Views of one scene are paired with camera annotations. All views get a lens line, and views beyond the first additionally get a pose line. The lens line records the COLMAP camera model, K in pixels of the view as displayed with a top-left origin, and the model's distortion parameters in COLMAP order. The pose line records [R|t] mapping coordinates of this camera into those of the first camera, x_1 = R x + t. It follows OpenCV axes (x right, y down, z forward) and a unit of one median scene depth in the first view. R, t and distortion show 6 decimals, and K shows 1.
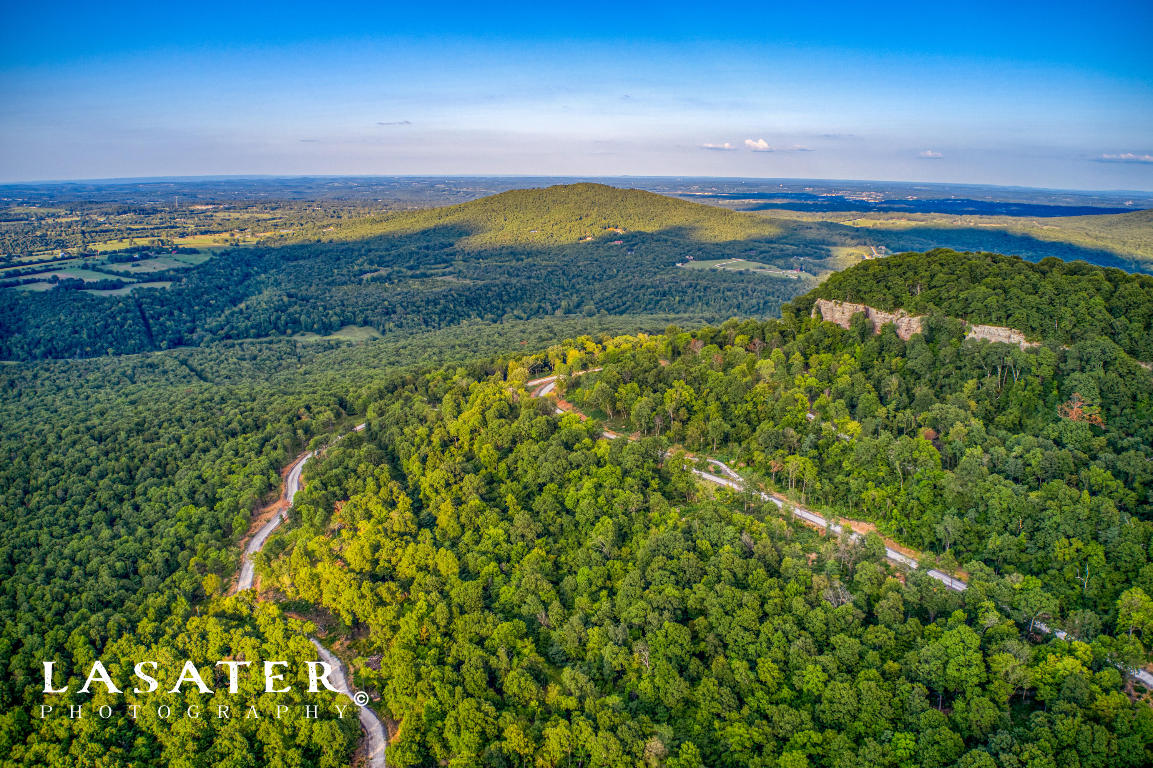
lens RADIAL K [[907.8, 0, 574.5], [0, 907.8, 387.8], [0, 0, 1]] dist [-0.113020, 0.011764]
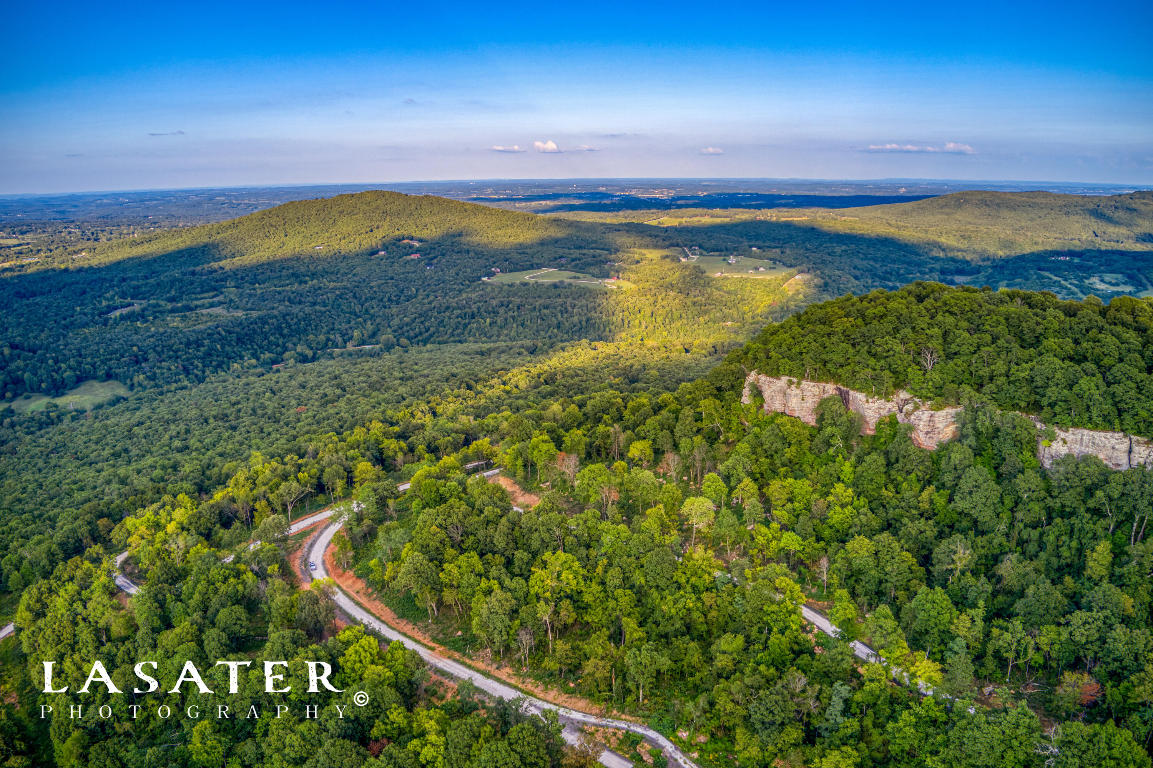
lens RADIAL K [[907.8, 0, 579.3], [0, 907.8, 384.2], [0, 0, 1]] dist [-0.113020, 0.011764]
pose [[0.973536, -0.070169, 0.217497, 0.004625], [0.071786, 0.997420, 0.000471, -0.030521], [-0.216969, 0.015154, 0.976061, 0.125523]]
